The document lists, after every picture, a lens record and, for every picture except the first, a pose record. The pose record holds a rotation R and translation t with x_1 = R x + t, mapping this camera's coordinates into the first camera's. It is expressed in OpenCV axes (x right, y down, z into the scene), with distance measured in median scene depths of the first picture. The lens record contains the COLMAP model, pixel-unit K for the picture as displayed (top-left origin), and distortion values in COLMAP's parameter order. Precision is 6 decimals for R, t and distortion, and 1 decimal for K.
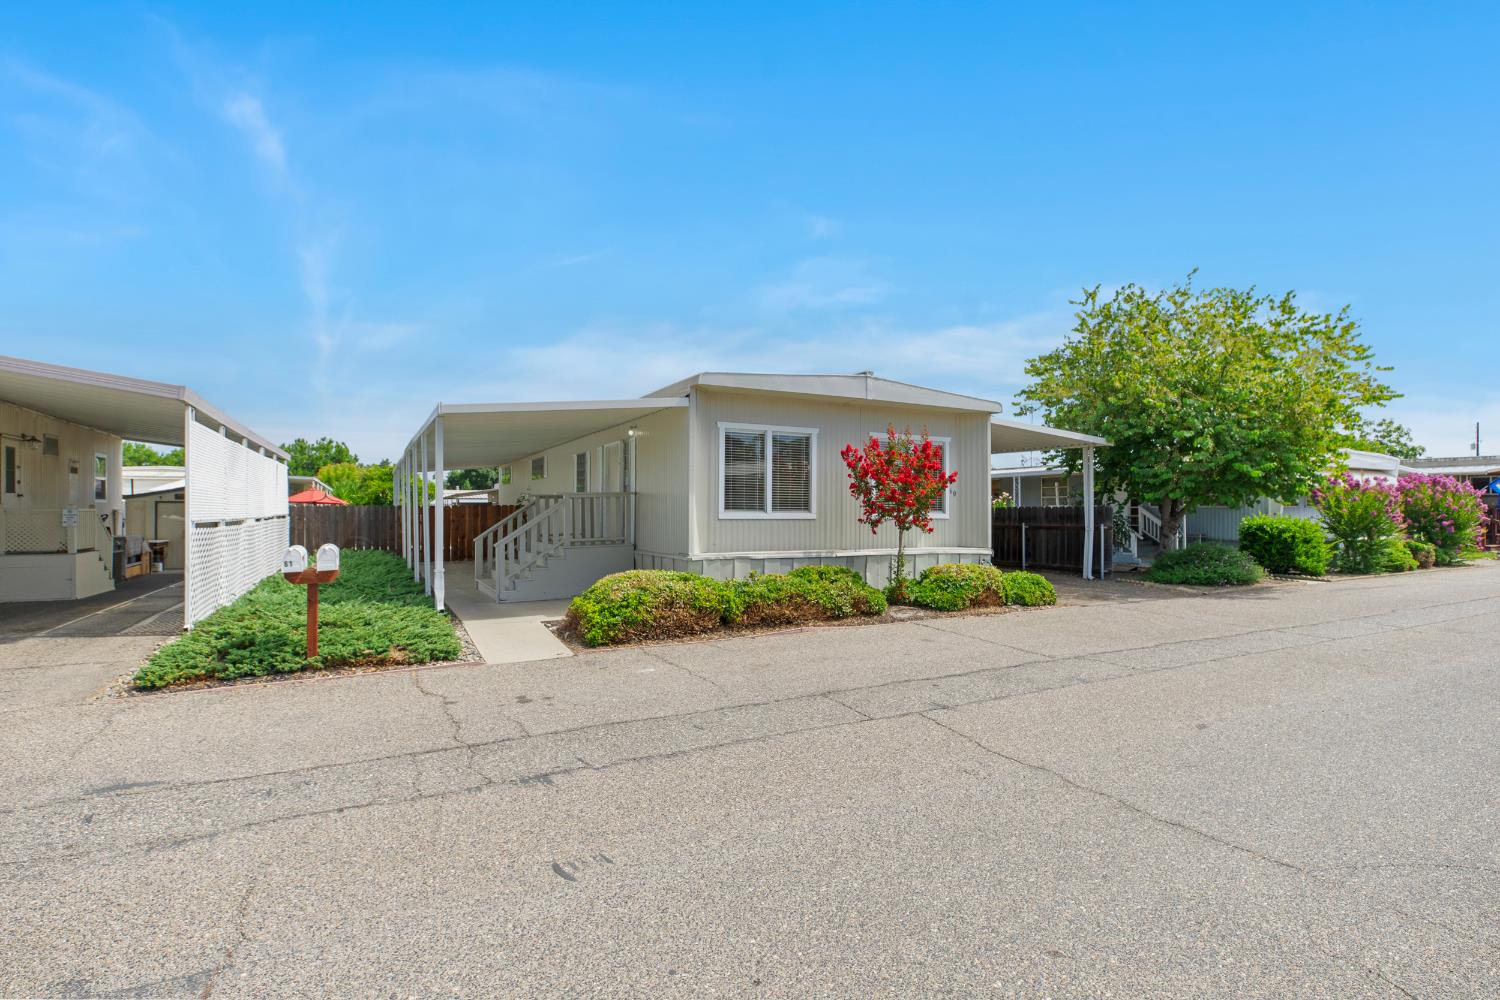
lens RADIAL K [[740.7, 0, 752.1], [0, 740.7, 505.9], [0, 0, 1]] dist [0.006829, 0.000168]
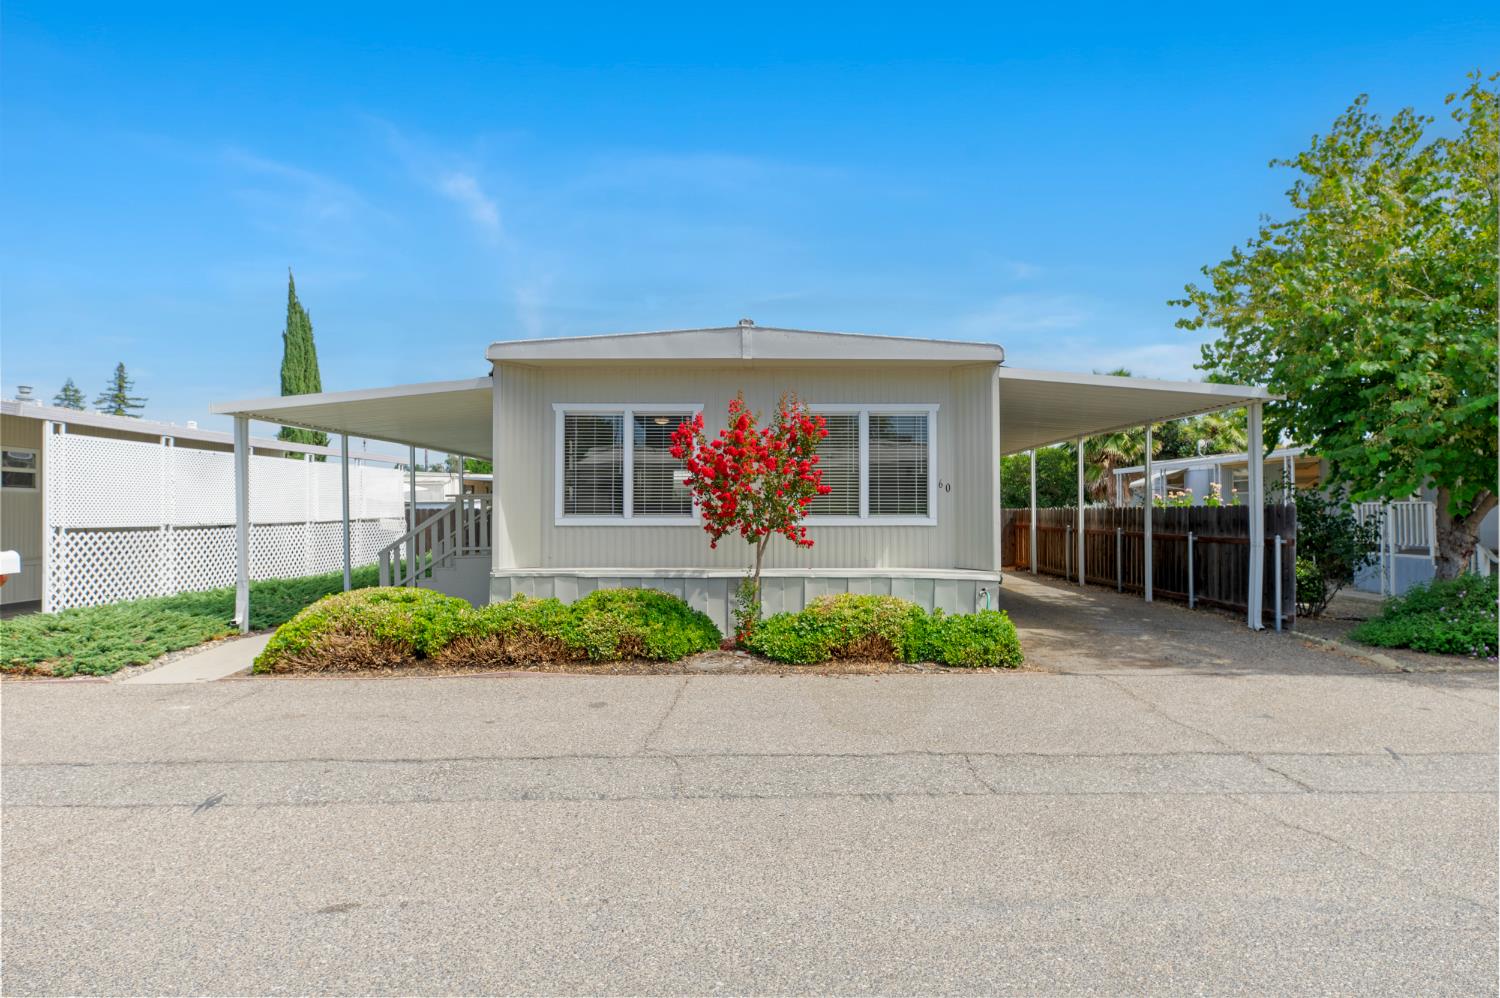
lens RADIAL K [[859.8, 0, 750.5], [0, 859.8, 504.3], [0, 0, 1]] dist [0.009661, -0.000215]
pose [[0.882952, -0.009098, -0.469375, 0.562475], [0.006899, 0.999956, -0.006406, 0.001883], [0.469412, 0.002418, 0.882976, 0.277301]]
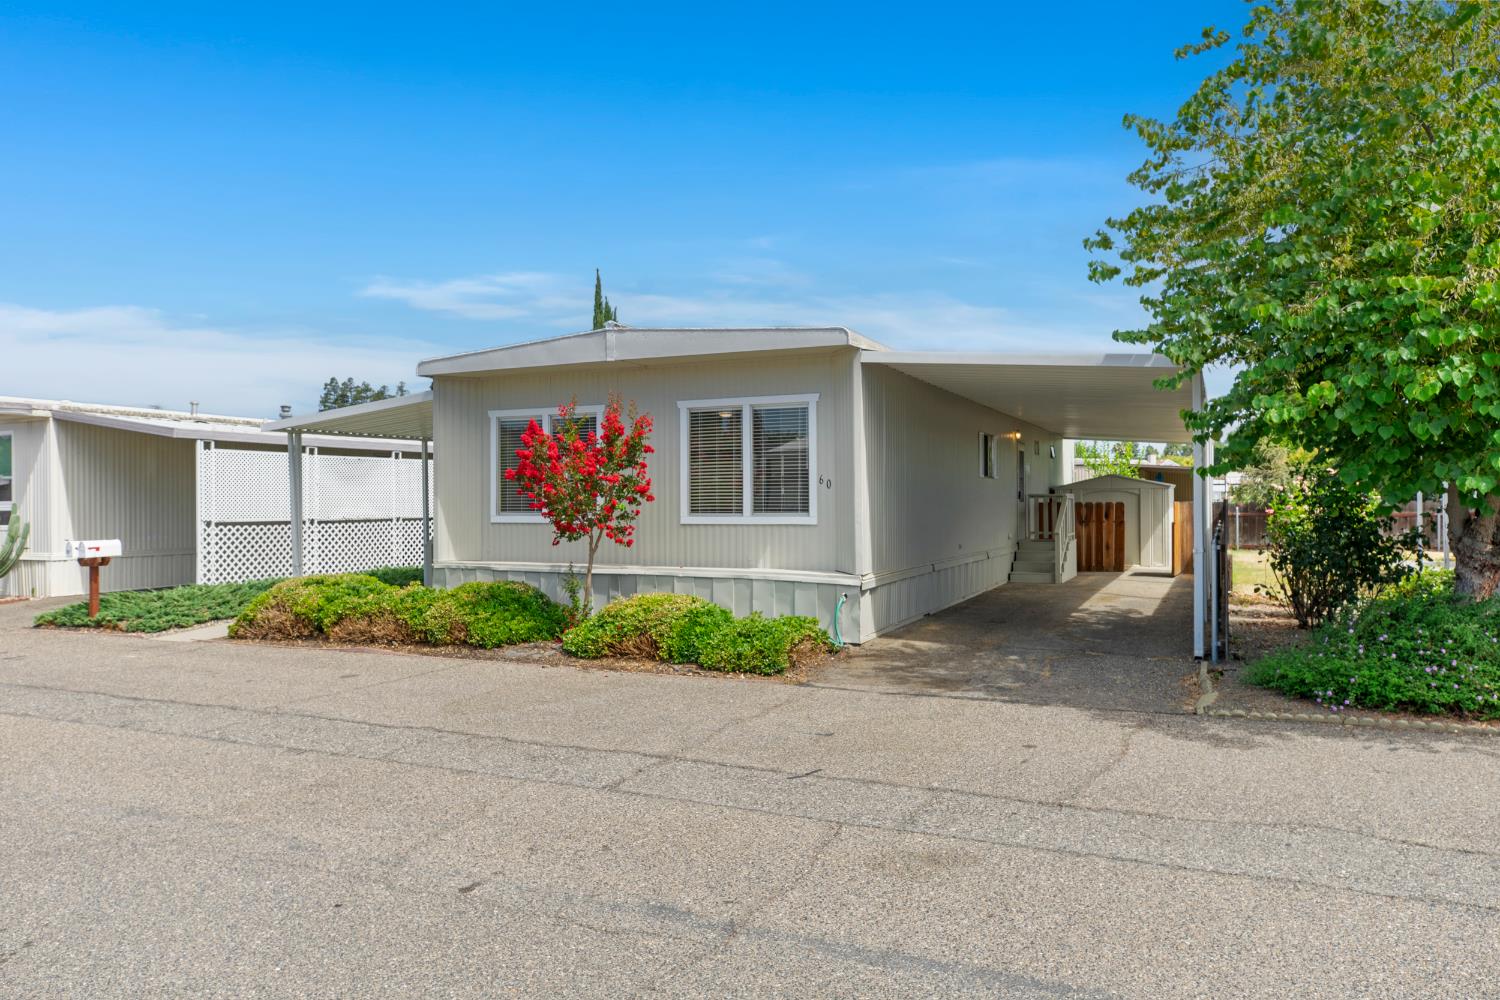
lens RADIAL K [[989.1, 0, 748.8], [0, 989.1, 498.4], [0, 0, 1]] dist [0.006039, 0.002983]
pose [[0.599518, -0.010861, -0.800288, 1.043111], [0.010456, 0.999929, -0.005737, -0.001019], [0.800293, -0.004929, 0.599589, 0.535735]]
